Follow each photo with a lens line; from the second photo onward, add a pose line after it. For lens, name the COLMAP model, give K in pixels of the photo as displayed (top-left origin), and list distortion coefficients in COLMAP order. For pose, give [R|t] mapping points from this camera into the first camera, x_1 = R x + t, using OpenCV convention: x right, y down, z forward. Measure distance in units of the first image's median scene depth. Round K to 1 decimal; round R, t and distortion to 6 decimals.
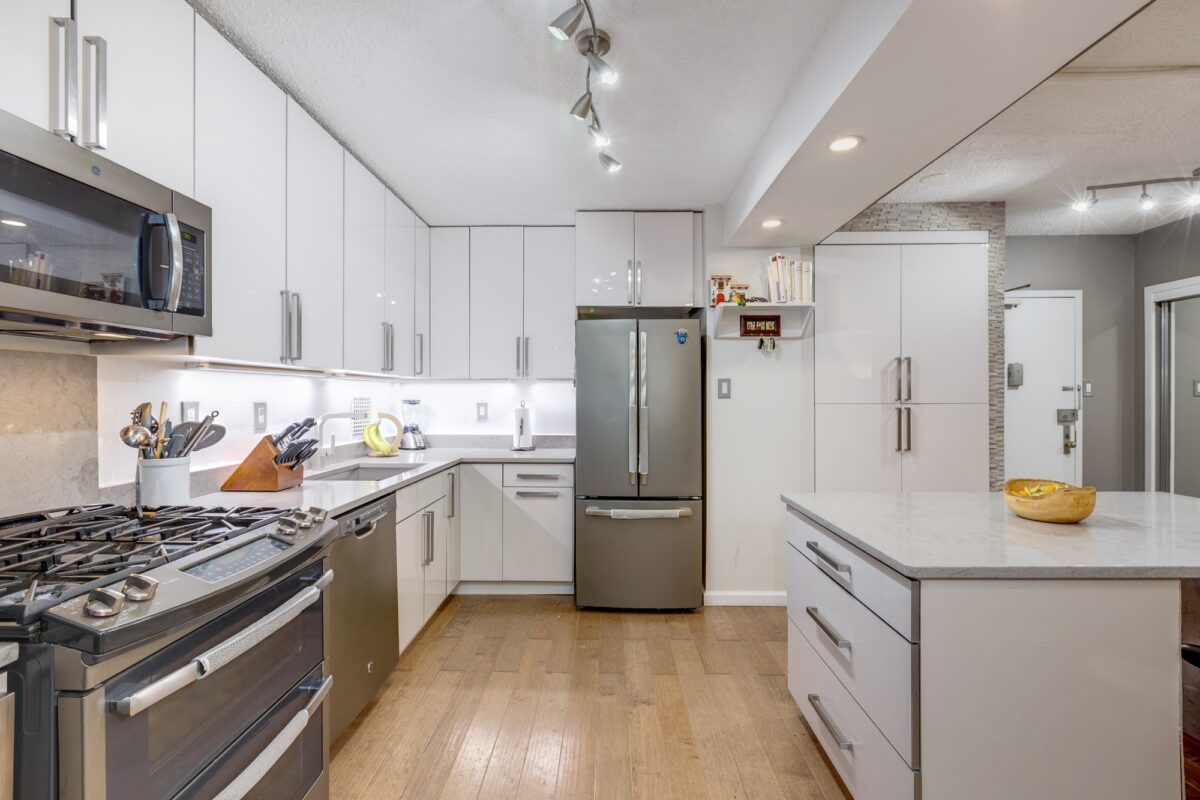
lens RADIAL K [[534.8, 0, 596.7], [0, 534.8, 397.0], [0, 0, 1]] dist [-0.000900, -0.000006]
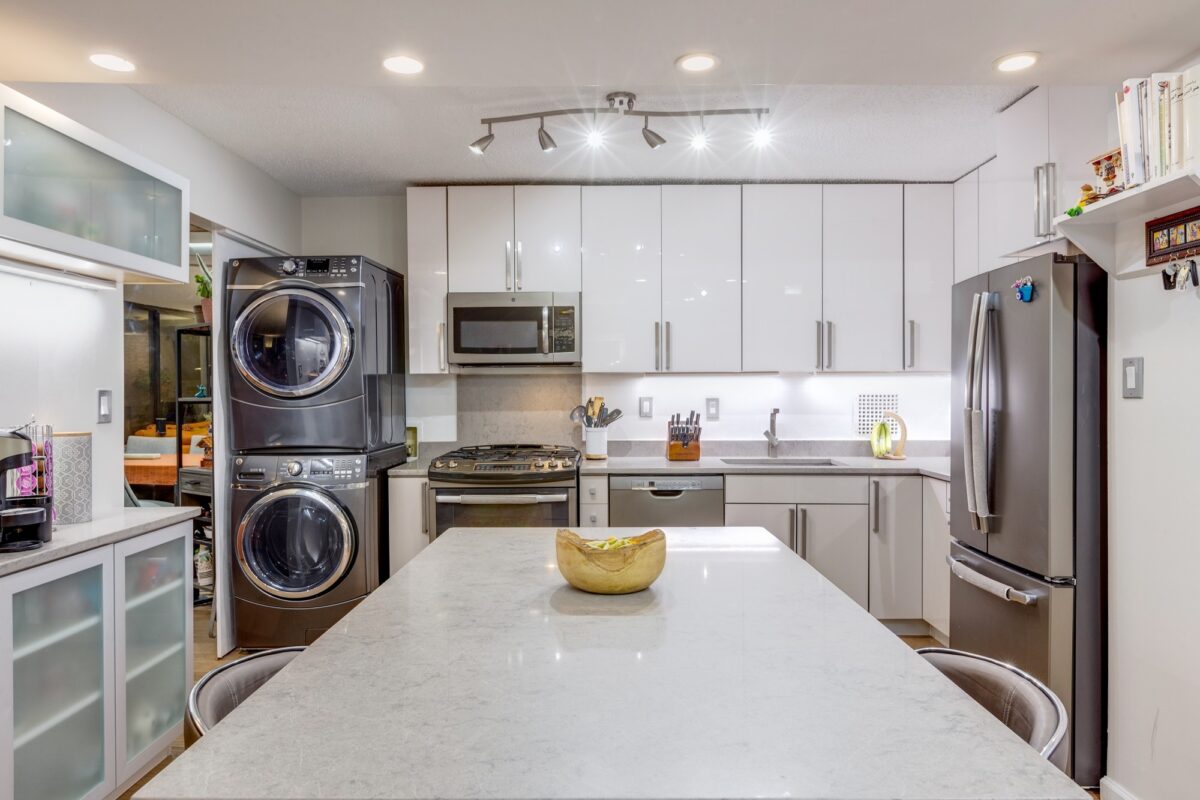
lens RADIAL K [[744.0, 0, 600.0], [0, 744.0, 400.0], [0, 0, 1]] dist [0.000363, 0.000166]
pose [[0.017183, 0.012527, -0.999774, 0.945590], [0.004230, 0.999912, 0.012602, -0.007226], [0.999843, -0.004445, 0.017128, 0.526387]]
